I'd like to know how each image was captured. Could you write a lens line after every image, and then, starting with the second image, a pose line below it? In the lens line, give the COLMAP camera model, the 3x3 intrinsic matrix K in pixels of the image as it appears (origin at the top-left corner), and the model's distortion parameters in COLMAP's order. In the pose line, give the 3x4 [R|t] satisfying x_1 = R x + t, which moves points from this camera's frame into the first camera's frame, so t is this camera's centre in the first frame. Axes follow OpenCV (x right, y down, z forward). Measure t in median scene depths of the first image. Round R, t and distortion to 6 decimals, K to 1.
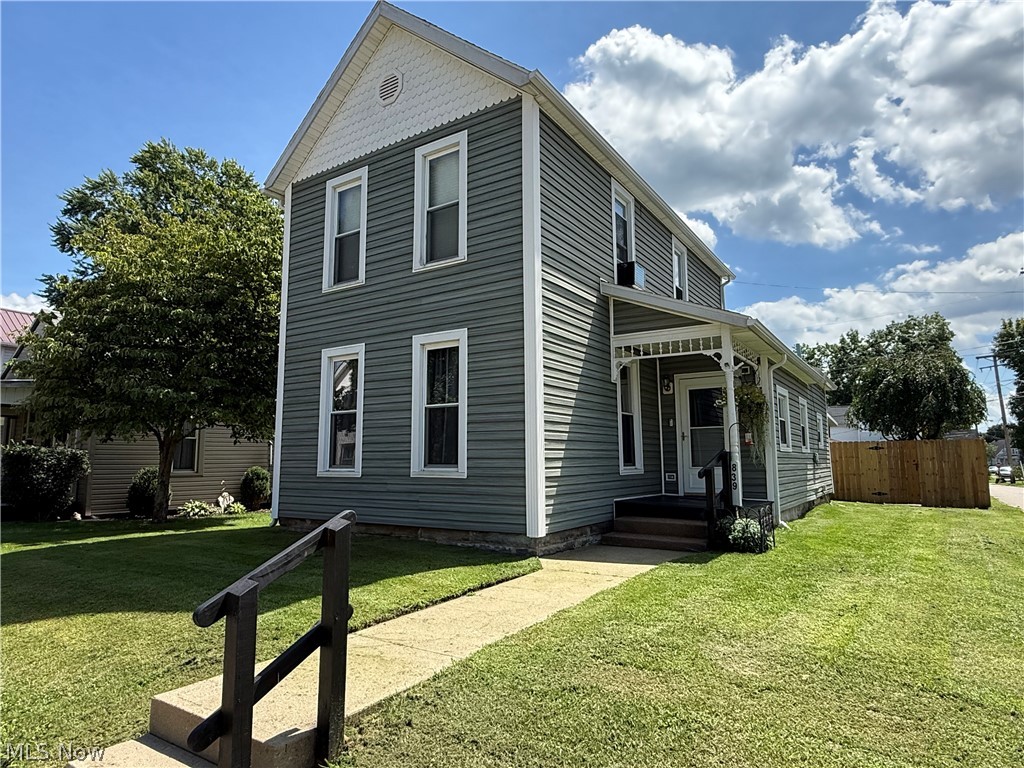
lens RADIAL K [[604.2, 0, 512.0], [0, 604.2, 384.0], [0, 0, 1]] dist [0.001098, -0.000756]
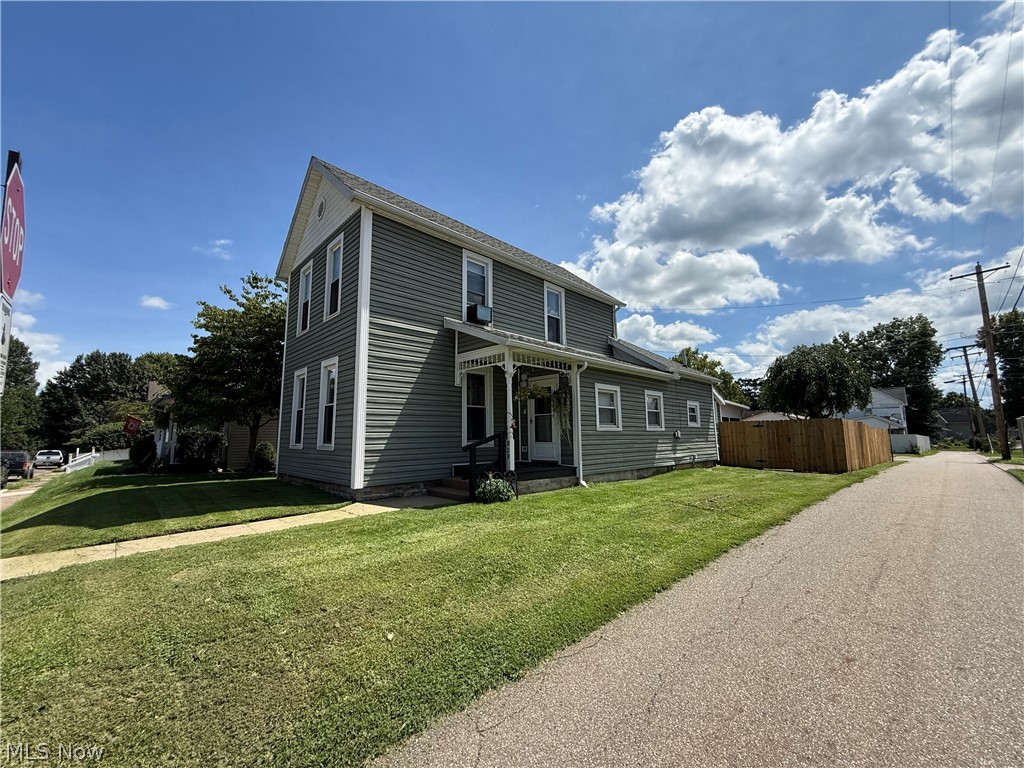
lens RADIAL K [[418.6, 0, 489.0], [0, 418.6, 384.4], [0, 0, 1]] dist [0.000670, 0.000062]
pose [[0.964993, -0.032904, -0.260204, 0.506056], [0.032041, 0.999458, -0.007560, 0.002679], [0.260312, -0.001042, 0.965524, 0.028892]]
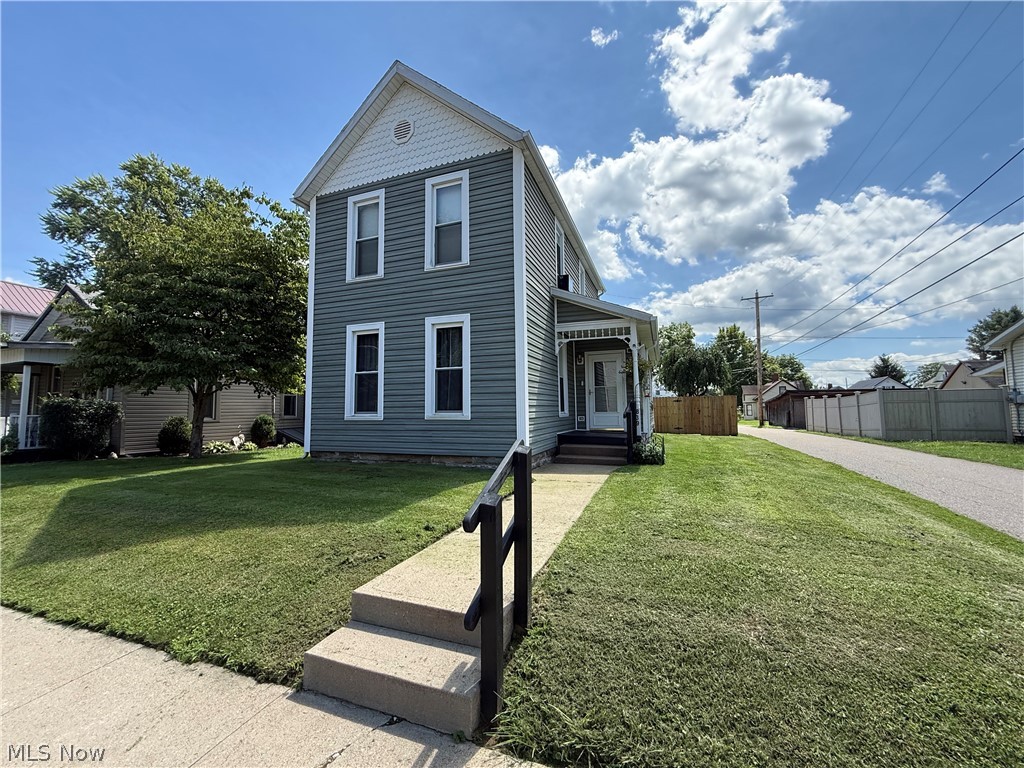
lens RADIAL K [[403.6, 0, 510.7], [0, 403.6, 380.0], [0, 0, 1]] dist [-0.000451, 0.000121]
pose [[0.976092, 0.011798, 0.217035, -0.155308], [-0.022611, 0.998620, 0.047407, 0.012994], [-0.216176, -0.051181, 0.975012, 0.049616]]
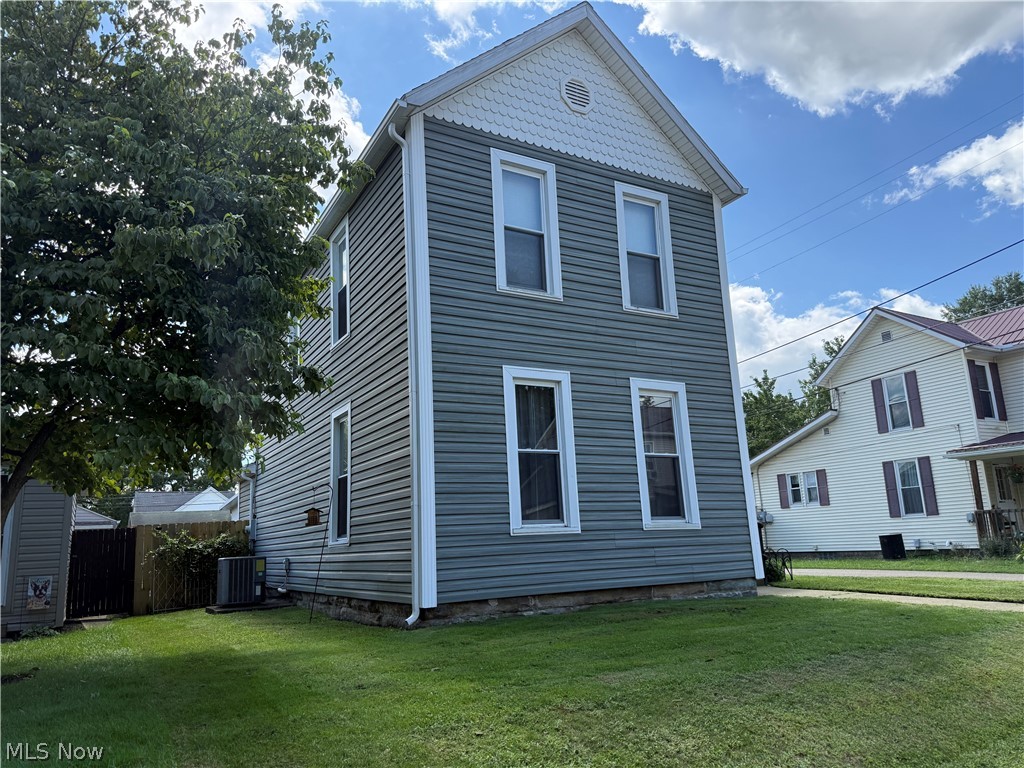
lens RADIAL K [[658.8, 0, 512.0], [0, 658.8, 384.0], [0, 0, 1]] dist [0.089227, -0.000022]
pose [[0.488637, 0.171507, 0.855465, -1.017613], [-0.082892, 0.985180, -0.150165, 0.090118], [-0.868541, 0.002465, 0.495611, 0.587902]]
